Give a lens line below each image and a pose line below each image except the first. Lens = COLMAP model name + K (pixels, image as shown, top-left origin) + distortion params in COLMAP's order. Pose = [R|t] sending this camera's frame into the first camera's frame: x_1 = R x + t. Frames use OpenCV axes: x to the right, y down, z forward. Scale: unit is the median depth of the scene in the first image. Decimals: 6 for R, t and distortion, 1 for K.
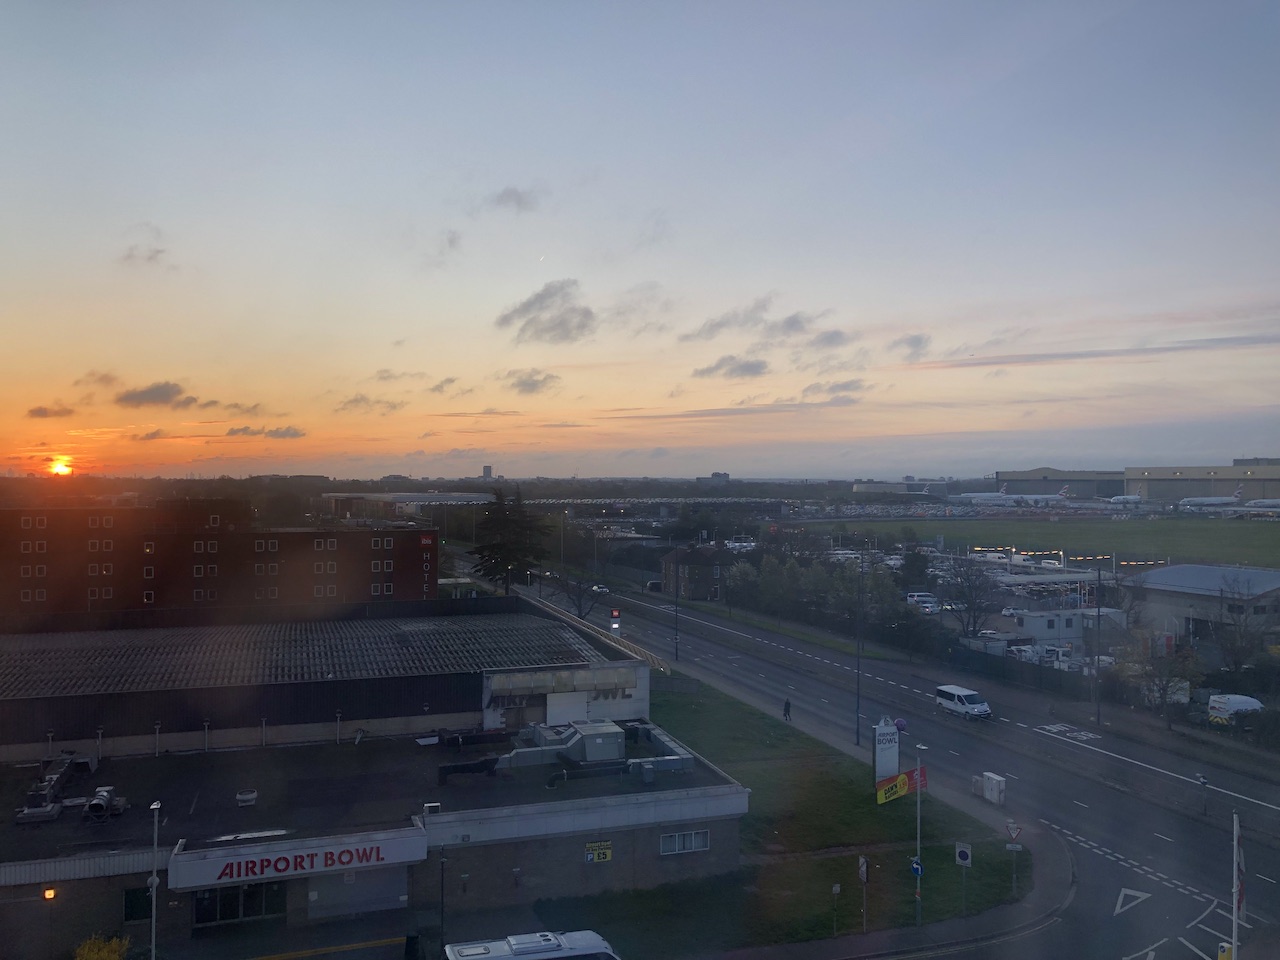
lens RADIAL K [[1050.2, 0, 640.0], [0, 1050.2, 480.0], [0, 0, 1]] dist [0.014870, 0.000121]
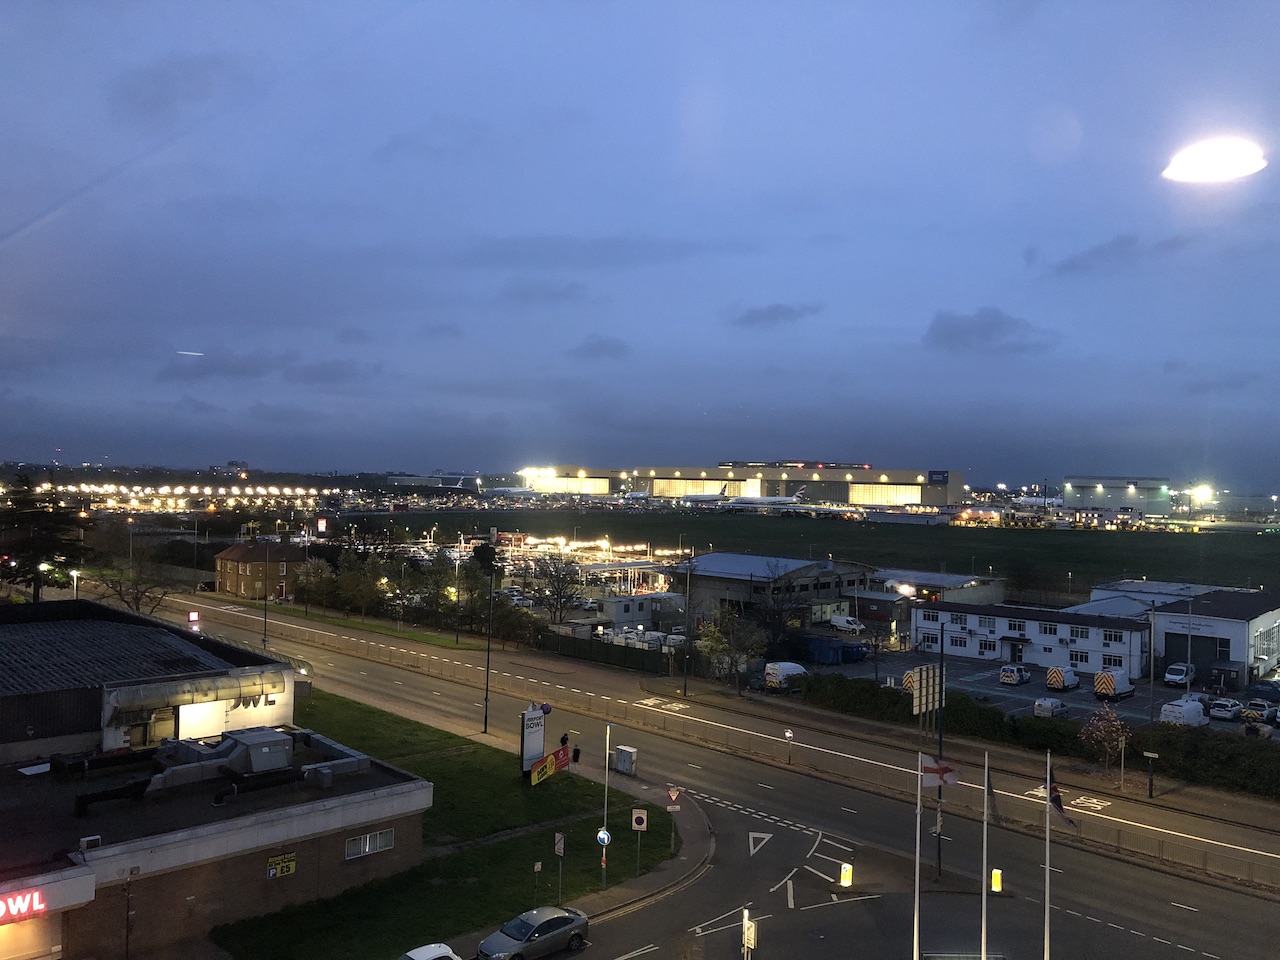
lens RADIAL K [[1041.0, 0, 640.0], [0, 1041.0, 480.0], [0, 0, 1]] dist [0.004372, 0.000361]
pose [[0.907376, 0.014588, 0.420067, -0.134650], [-0.016847, 0.999857, 0.001668, -0.000802], [-0.419983, -0.008591, 0.907491, 0.014795]]
